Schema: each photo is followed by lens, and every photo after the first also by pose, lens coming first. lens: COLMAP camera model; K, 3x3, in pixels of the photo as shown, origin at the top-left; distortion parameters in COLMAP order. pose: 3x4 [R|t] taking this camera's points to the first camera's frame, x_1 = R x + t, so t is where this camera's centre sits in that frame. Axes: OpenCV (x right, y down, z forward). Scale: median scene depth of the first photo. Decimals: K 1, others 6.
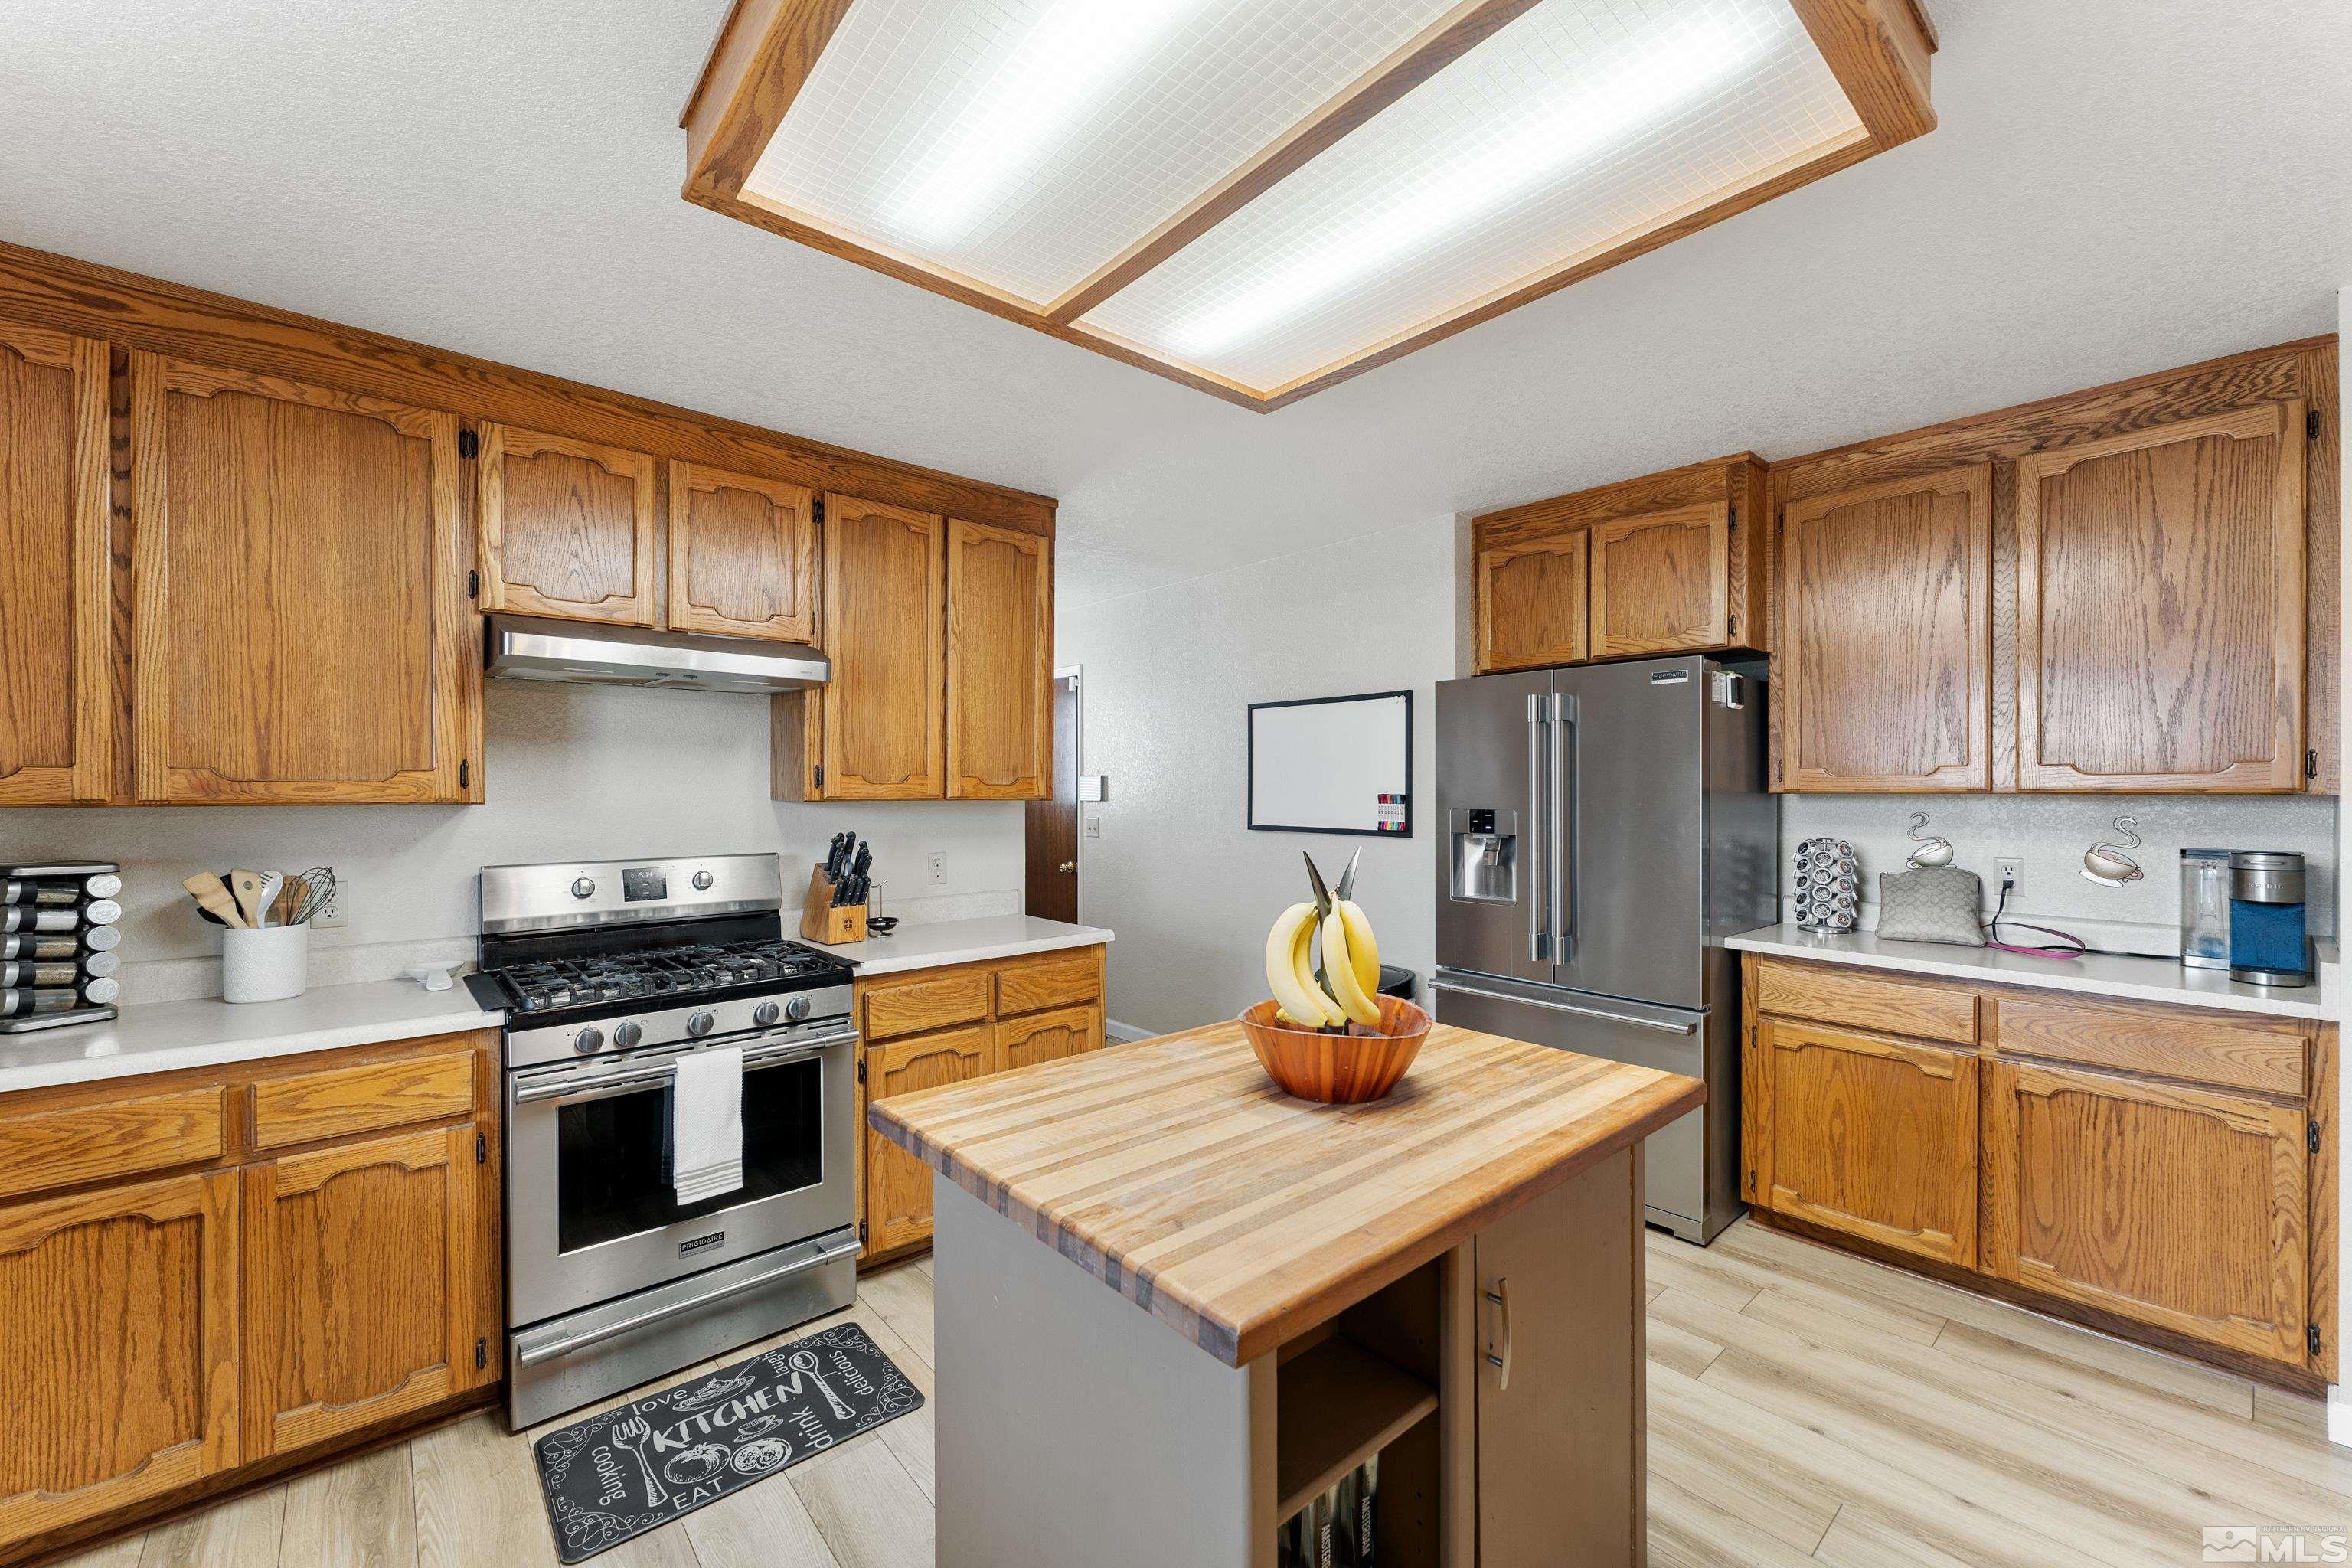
lens RADIAL K [[937.8, 0, 1168.3], [0, 937.8, 792.7], [0, 0, 1]] dist [0.002431, 0.000050]
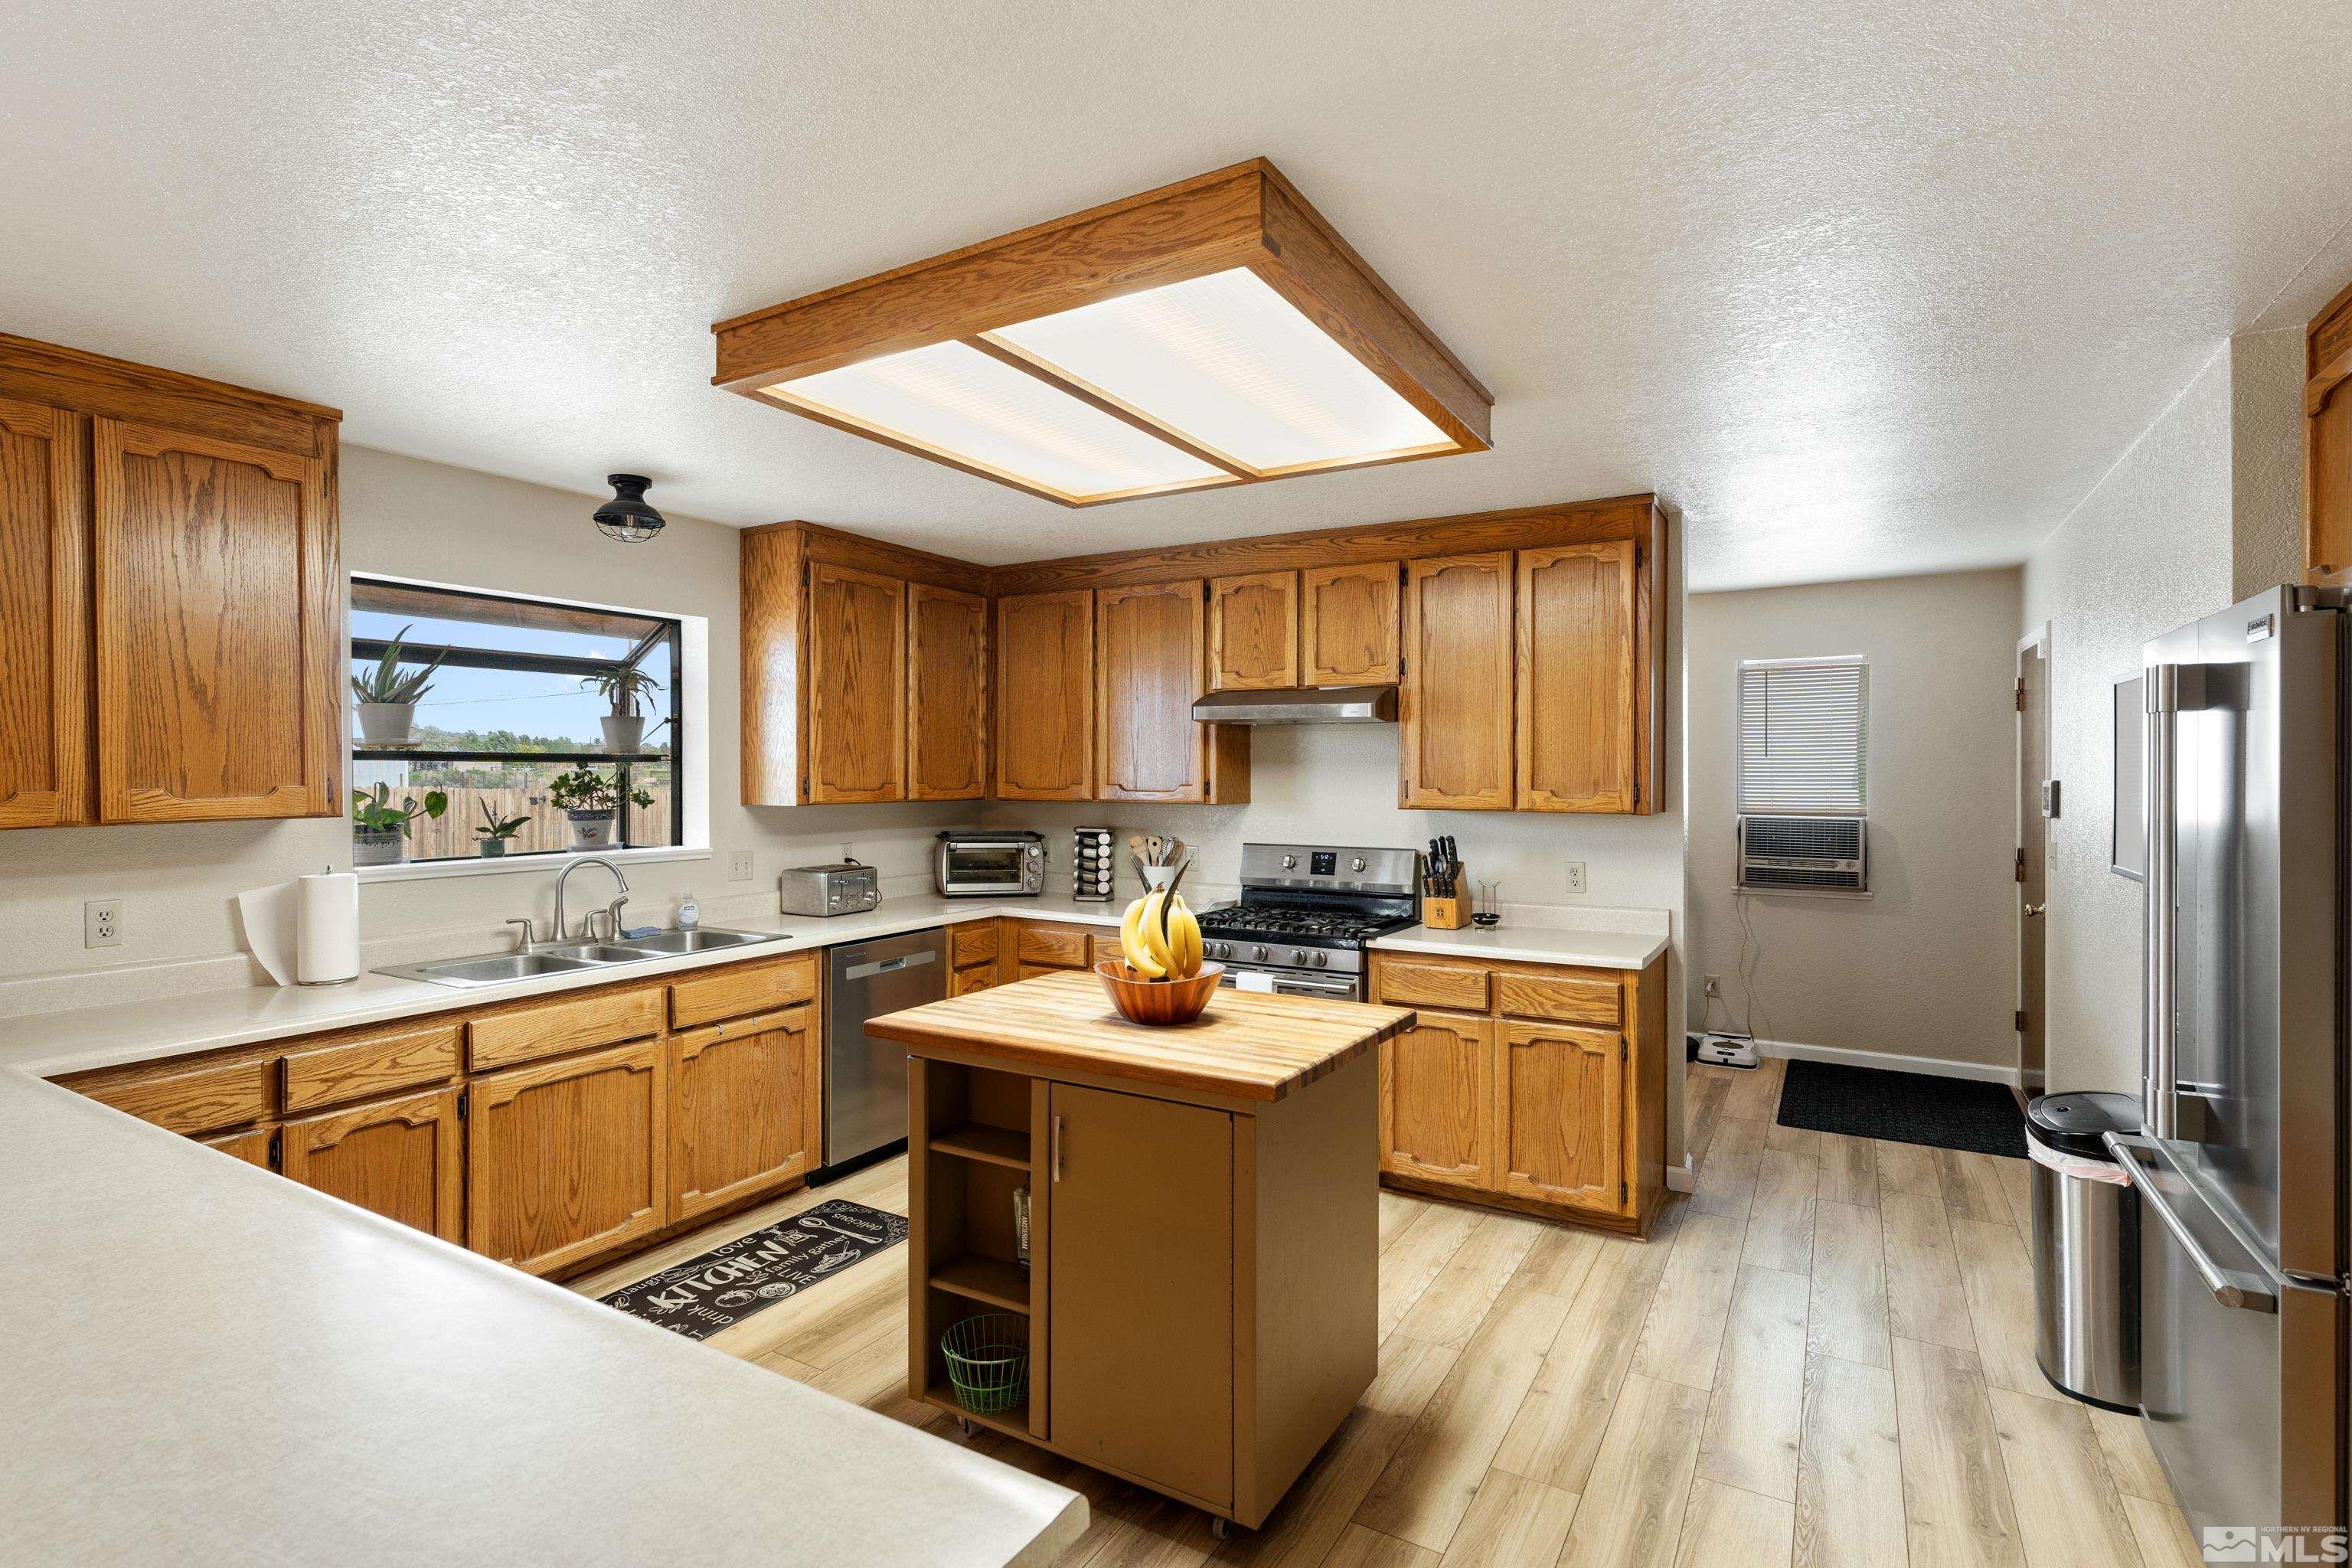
lens RADIAL K [[1123.2, 0, 1171.9], [0, 1123.2, 773.8], [0, 0, 1]] dist [-0.000995, -0.000181]
pose [[0.325058, 0.005072, -0.945680, 1.290817], [-0.005821, 0.999977, 0.003362, -0.056591], [0.945676, 0.004412, 0.325081, 0.304295]]
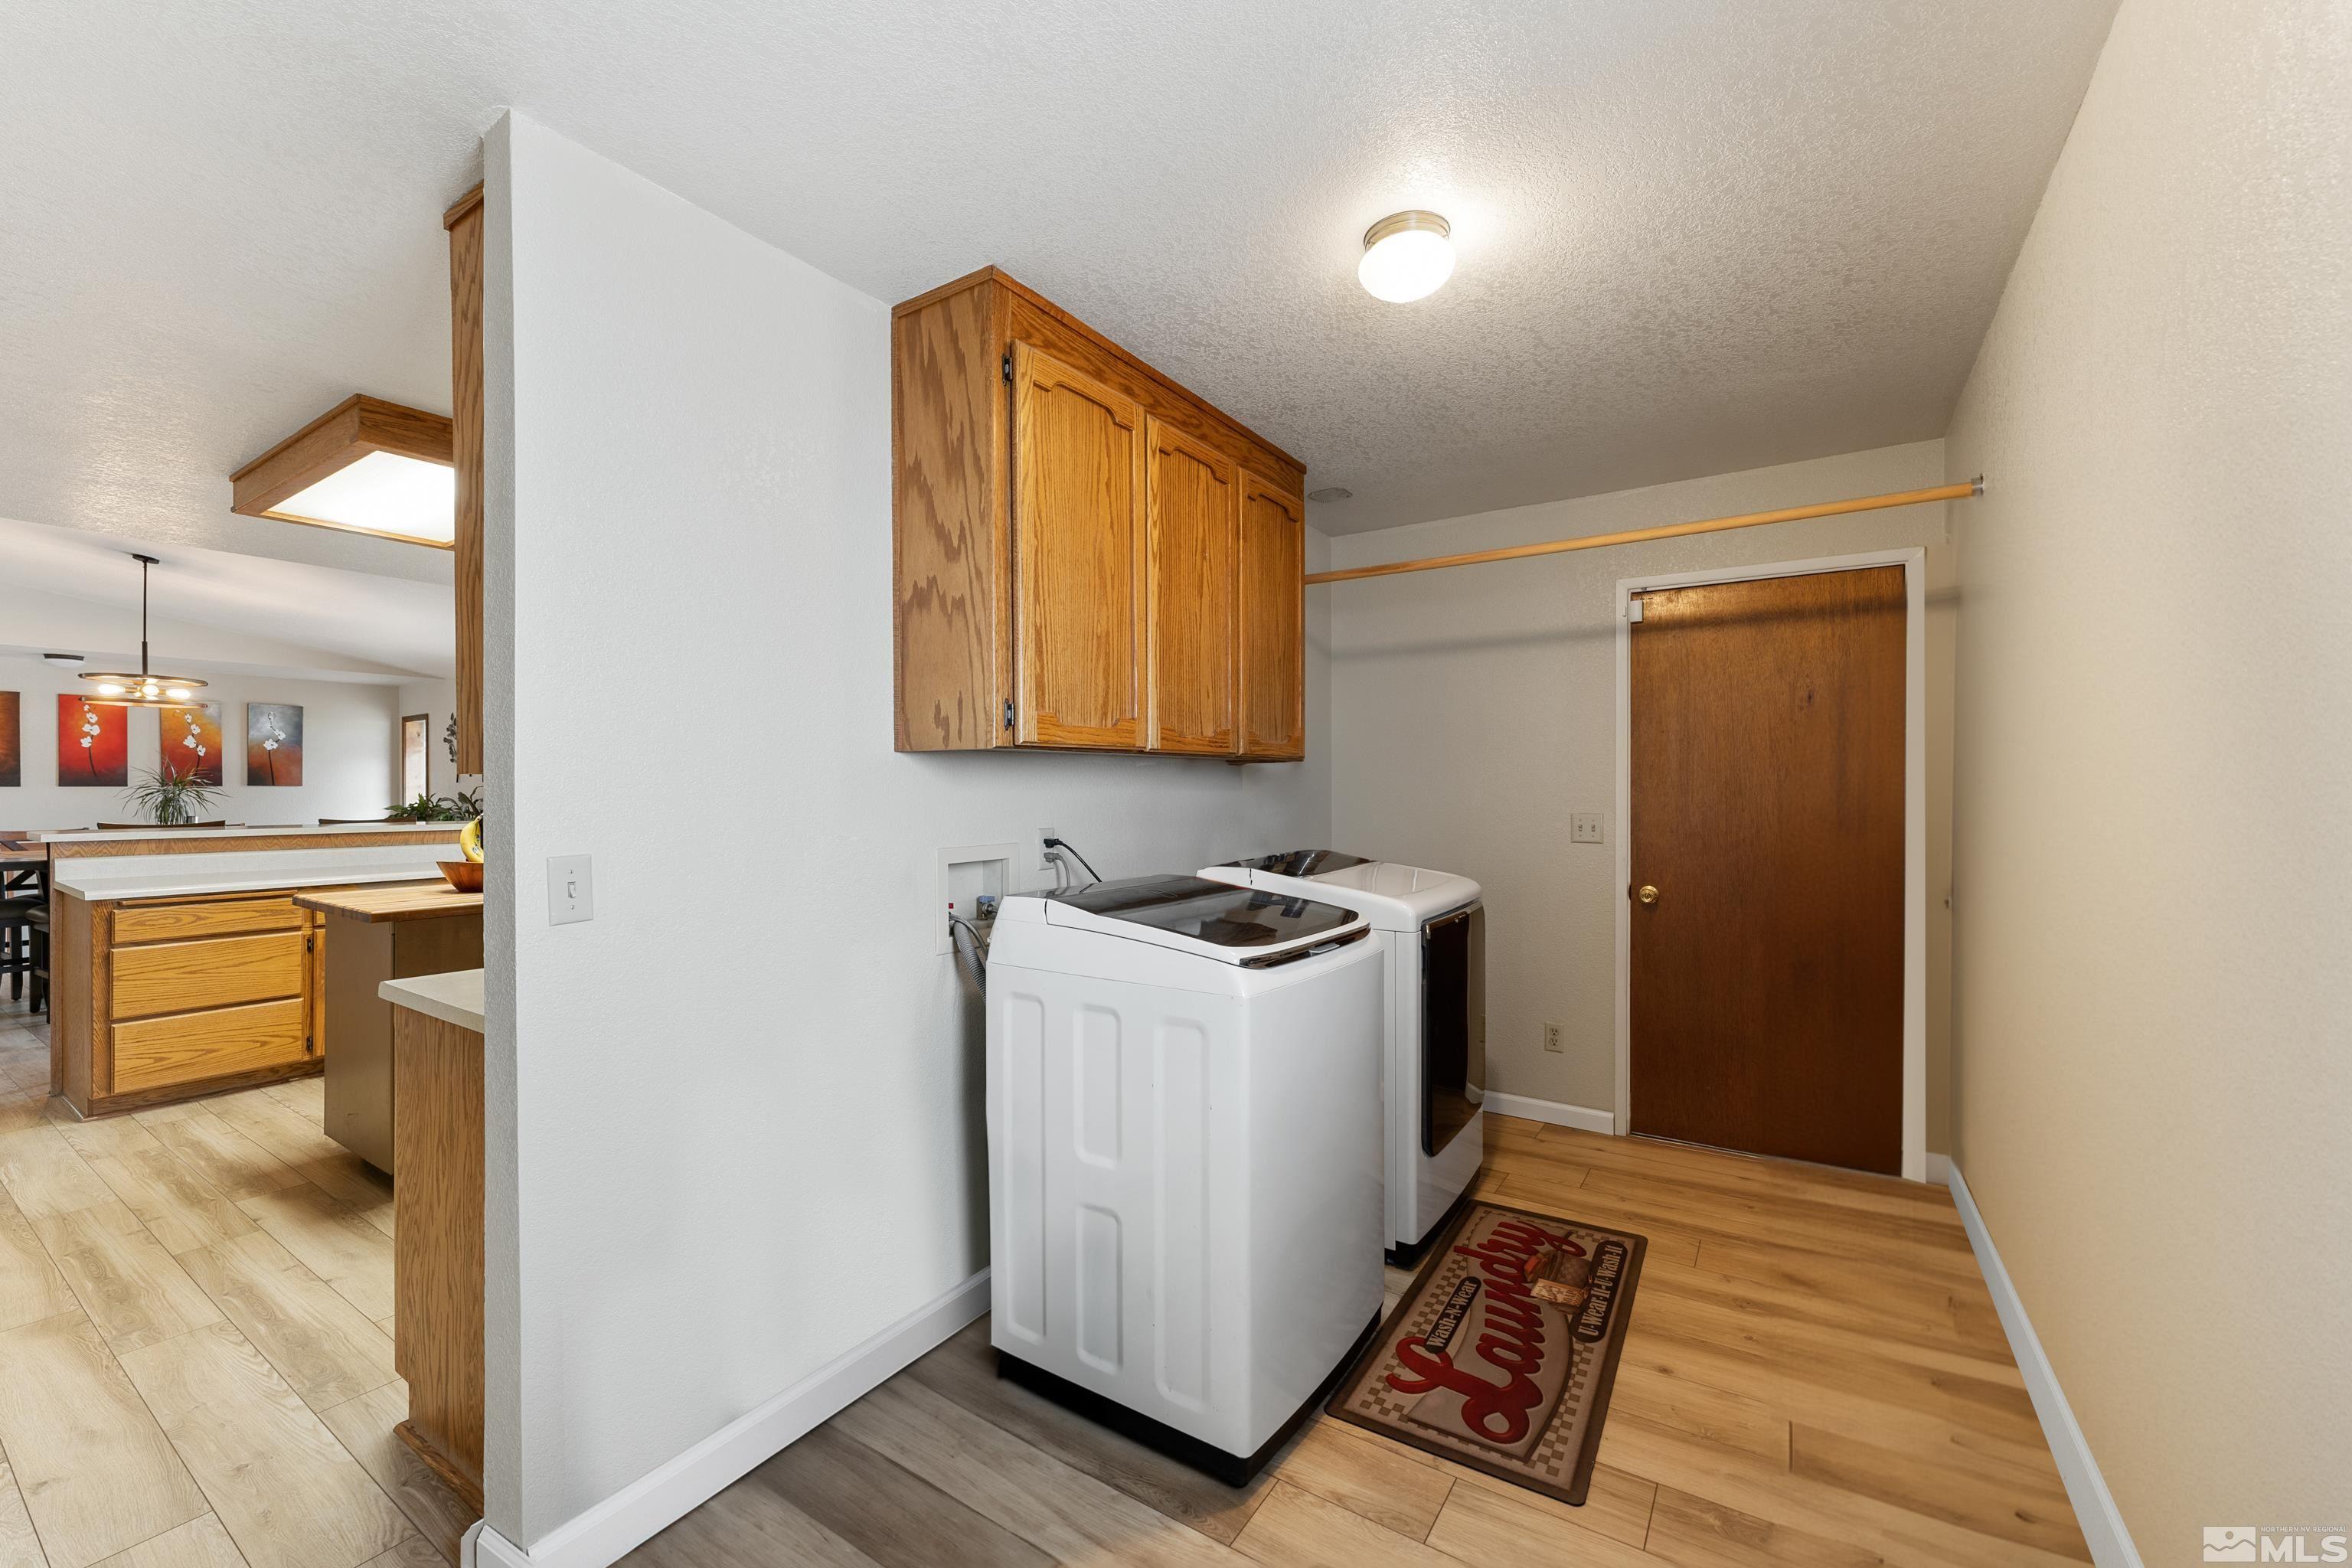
lens RADIAL K [[937.8, 0, 1172.5], [0, 937.8, 785.1], [0, 0, 1]] dist [0.002431, 0.000050]
pose [[-0.959146, -0.002647, -0.282898, -0.602407], [-0.002300, 0.999996, -0.001561, 0.024085], [0.282901, -0.000846, -0.959149, 2.709133]]
